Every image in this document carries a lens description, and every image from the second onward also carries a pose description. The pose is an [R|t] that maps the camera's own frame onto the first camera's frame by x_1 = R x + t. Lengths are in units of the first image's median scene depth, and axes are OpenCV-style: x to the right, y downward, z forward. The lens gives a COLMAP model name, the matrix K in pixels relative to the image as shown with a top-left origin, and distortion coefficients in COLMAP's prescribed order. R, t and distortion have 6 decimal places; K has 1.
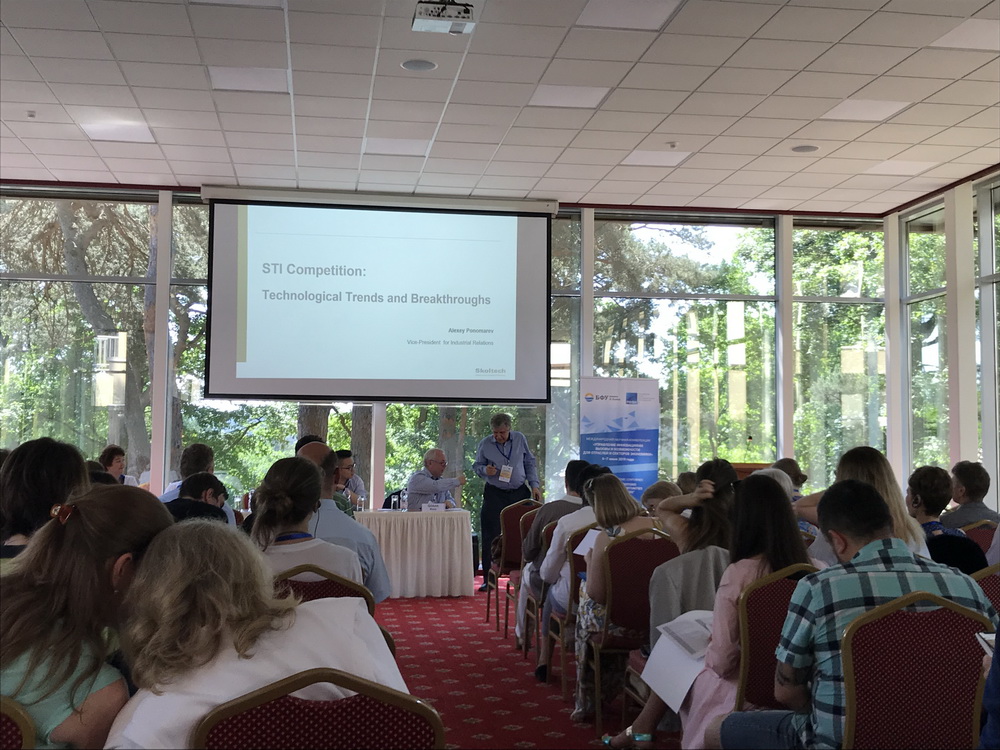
lens RADIAL K [[1224.5, 0, 503.3], [0, 1224.5, 375.8], [0, 0, 1]] dist [0.107993, 0.000000]
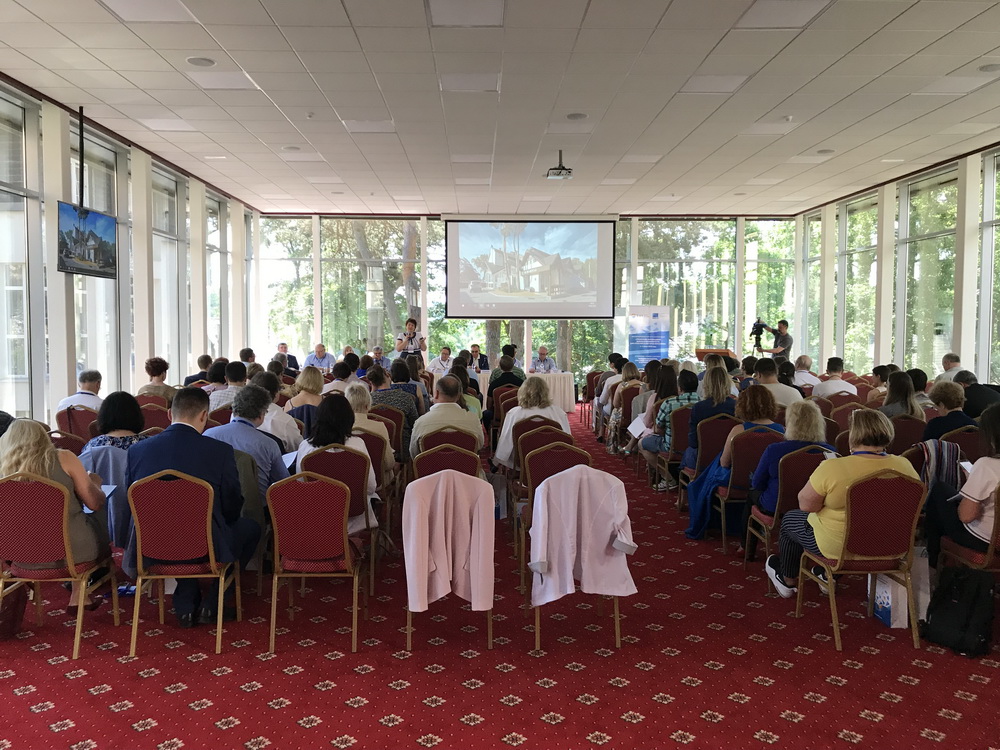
lens RADIAL K [[814.2, 0, 498.5], [0, 814.2, 370.6], [0, 0, 1]] dist [0.030140, -0.032130]
pose [[0.992164, 0.000017, -0.124945, 0.017522], [0.014556, 0.993176, 0.115716, -0.050167], [0.124094, -0.116628, 0.985393, -0.345280]]
